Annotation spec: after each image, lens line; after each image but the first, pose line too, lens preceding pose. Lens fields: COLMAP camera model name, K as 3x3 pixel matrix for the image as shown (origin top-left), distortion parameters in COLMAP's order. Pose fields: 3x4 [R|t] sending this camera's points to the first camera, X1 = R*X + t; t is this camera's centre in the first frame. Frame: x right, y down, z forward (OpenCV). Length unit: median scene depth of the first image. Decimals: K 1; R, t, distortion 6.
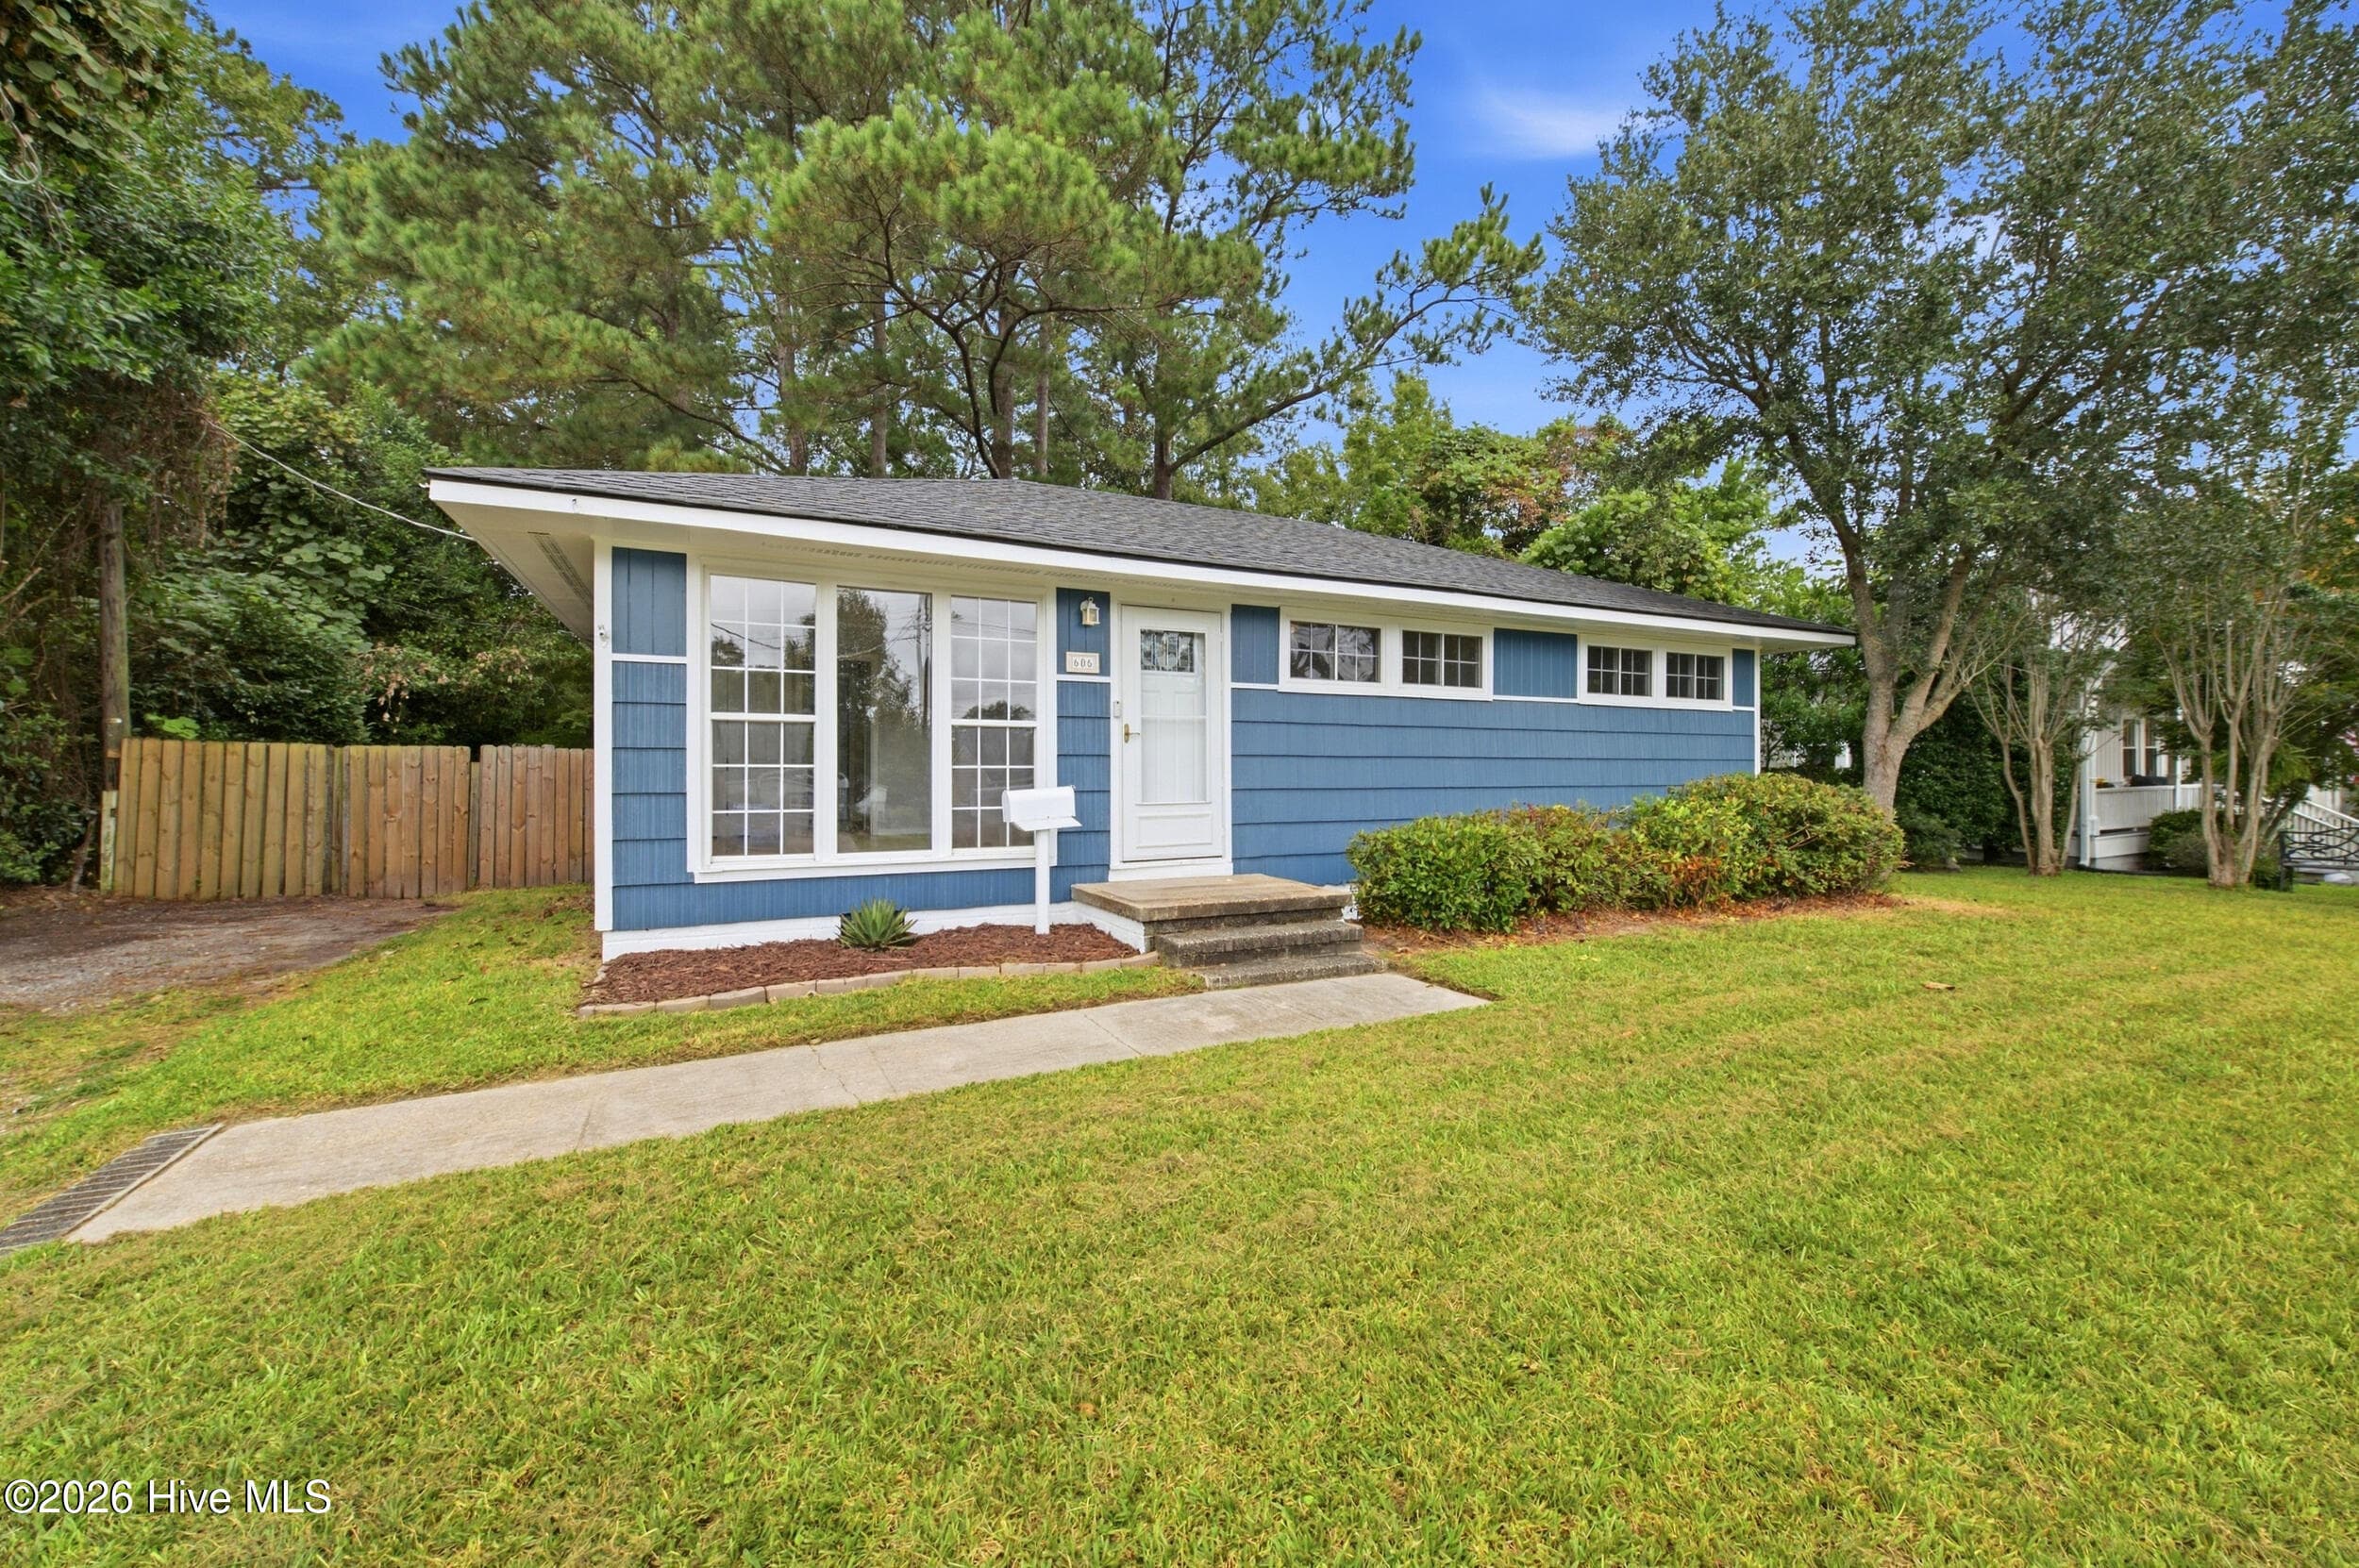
lens RADIAL K [[932.4, 0, 1166.3], [0, 932.4, 774.1], [0, 0, 1]] dist [-0.001632, -0.000054]
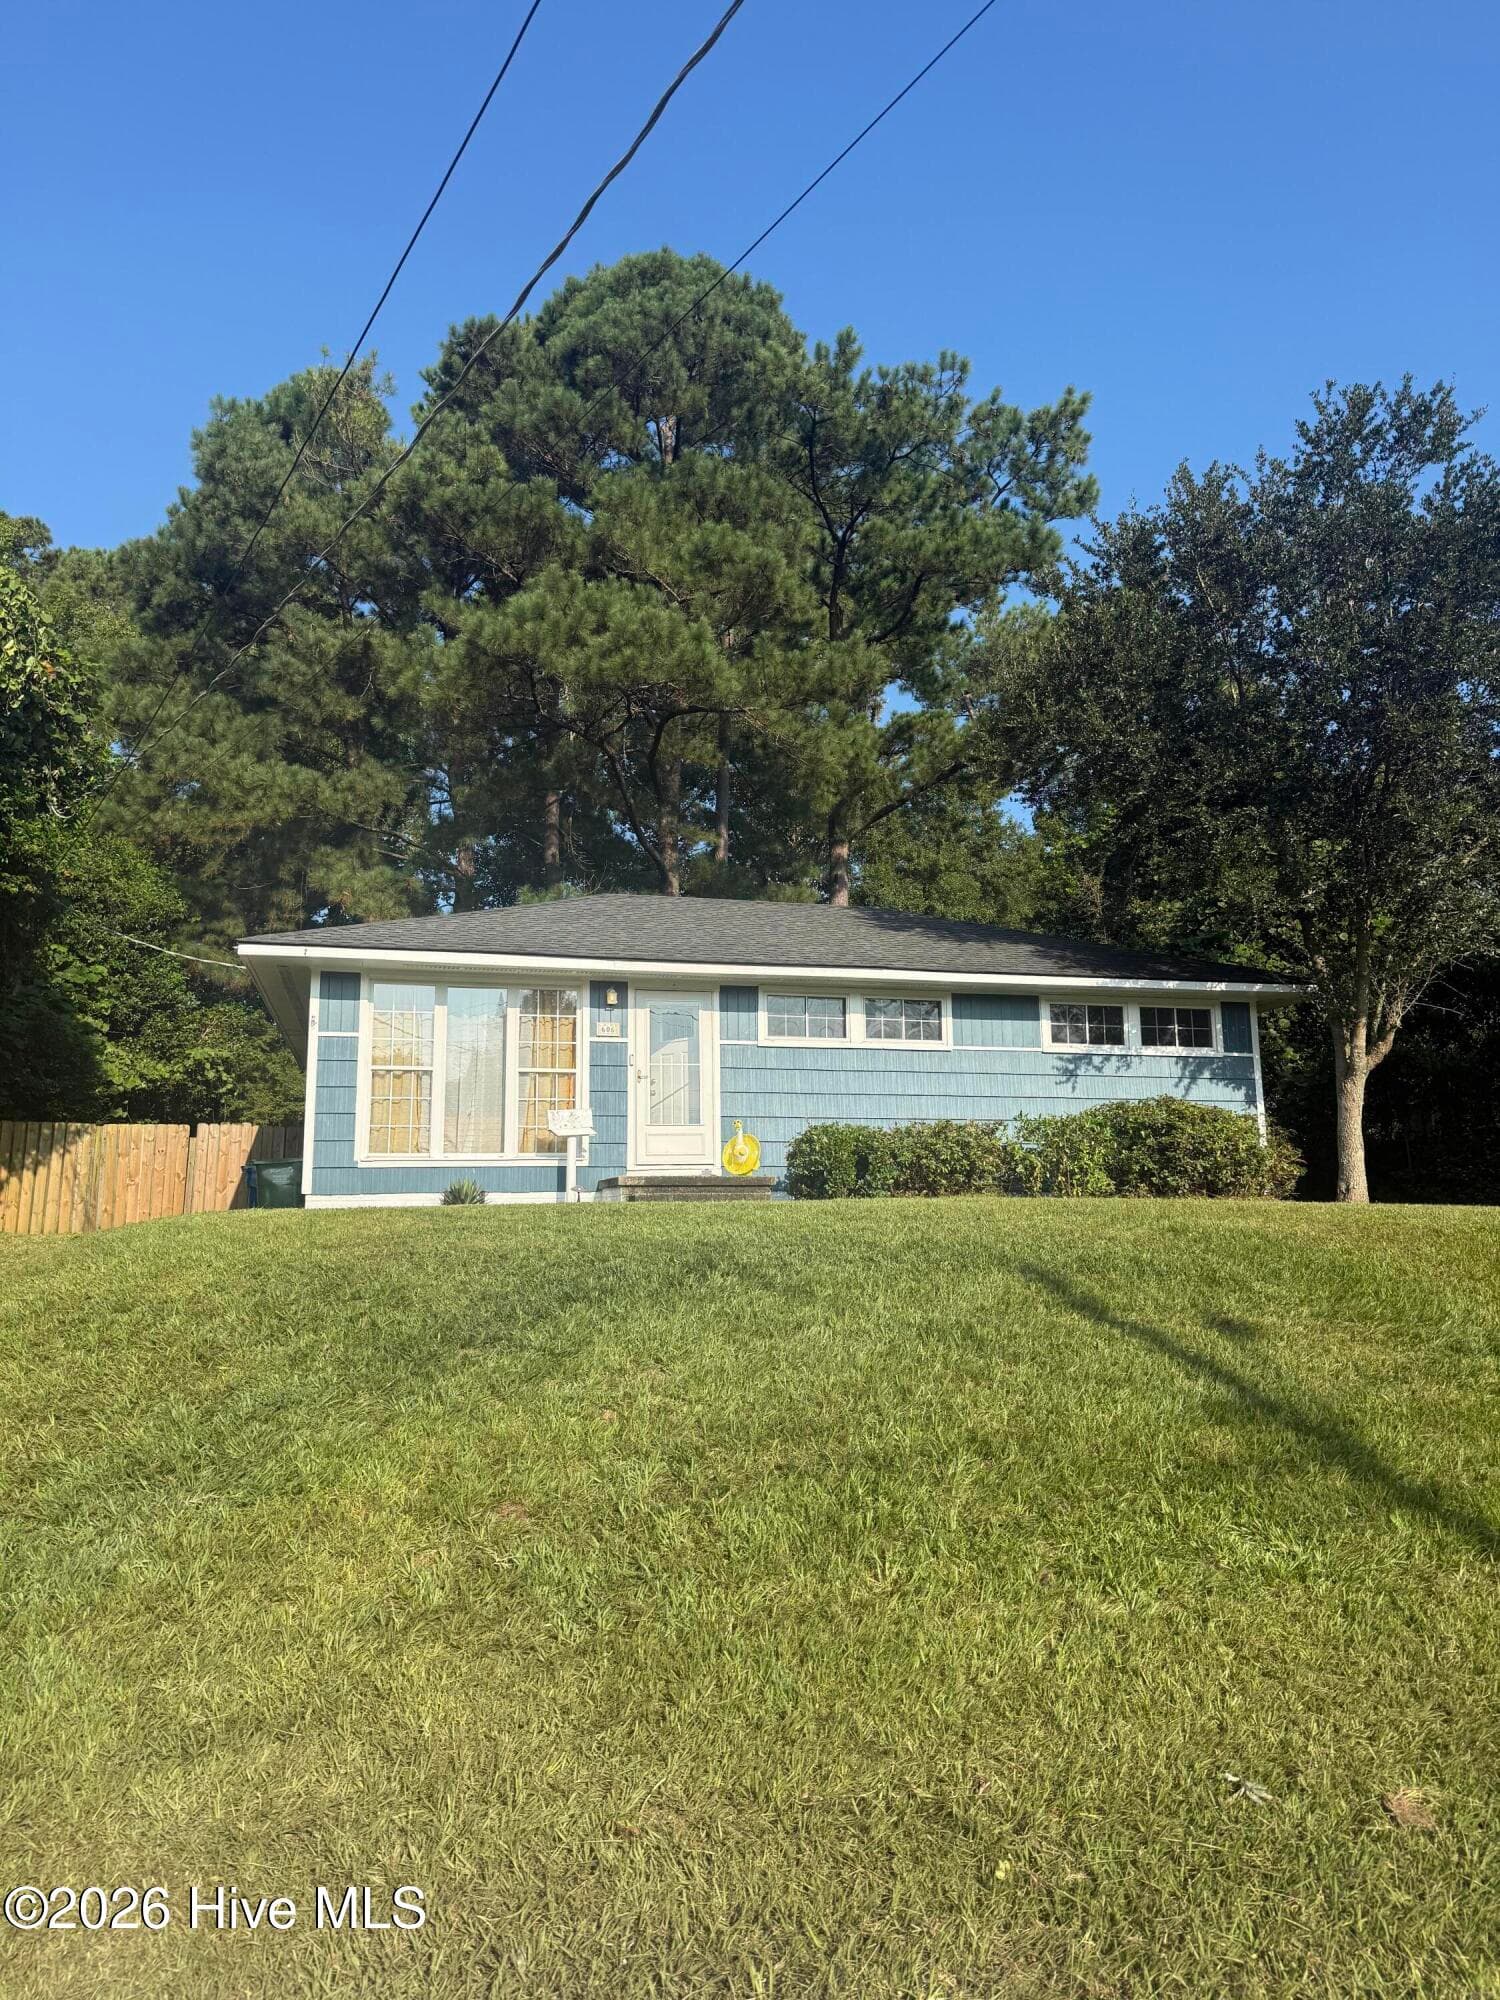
lens RADIAL K [[1317.1, 0, 750.0], [0, 1317.1, 1000.0], [0, 0, 1]] dist [0.001465, 0.000695]
pose [[0.983601, -0.042795, -0.175205, 0.493604], [0.012498, 0.985279, -0.170497, 0.192135], [0.179922, 0.165512, 0.969657, -0.981375]]
